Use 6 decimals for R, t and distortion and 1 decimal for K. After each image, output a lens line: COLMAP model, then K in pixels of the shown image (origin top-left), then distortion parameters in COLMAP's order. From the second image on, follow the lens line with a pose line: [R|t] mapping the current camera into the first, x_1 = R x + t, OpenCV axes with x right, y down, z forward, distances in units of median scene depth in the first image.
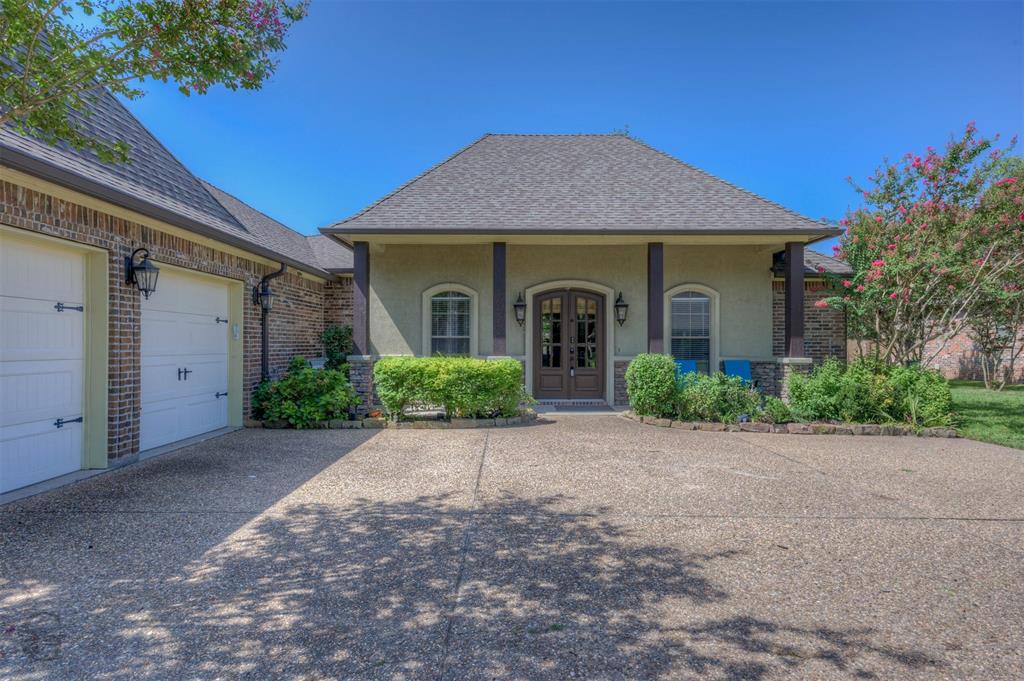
lens RADIAL K [[570.9, 0, 512.0], [0, 570.9, 340.5], [0, 0, 1]] dist [0.001963, 0.000318]
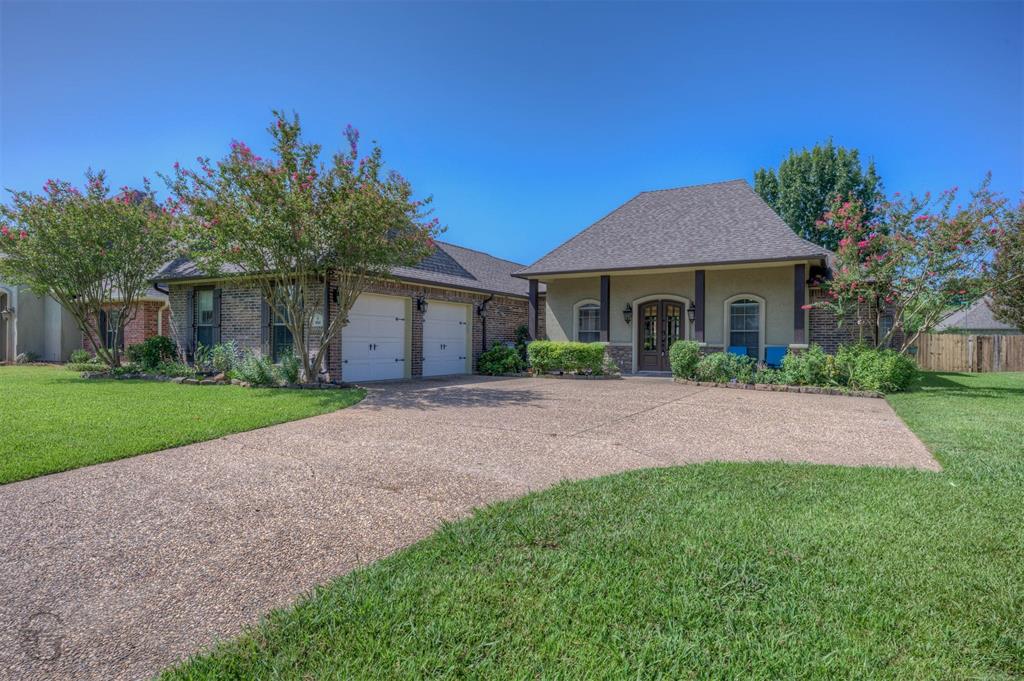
lens RADIAL K [[570.9, 0, 512.0], [0, 570.9, 340.5], [0, 0, 1]] dist [0.001963, 0.000318]
pose [[0.864398, 0.004225, -0.502790, 0.600442], [-0.004086, 0.999991, 0.001378, 0.021846], [0.502791, 0.000864, 0.864408, -0.618611]]
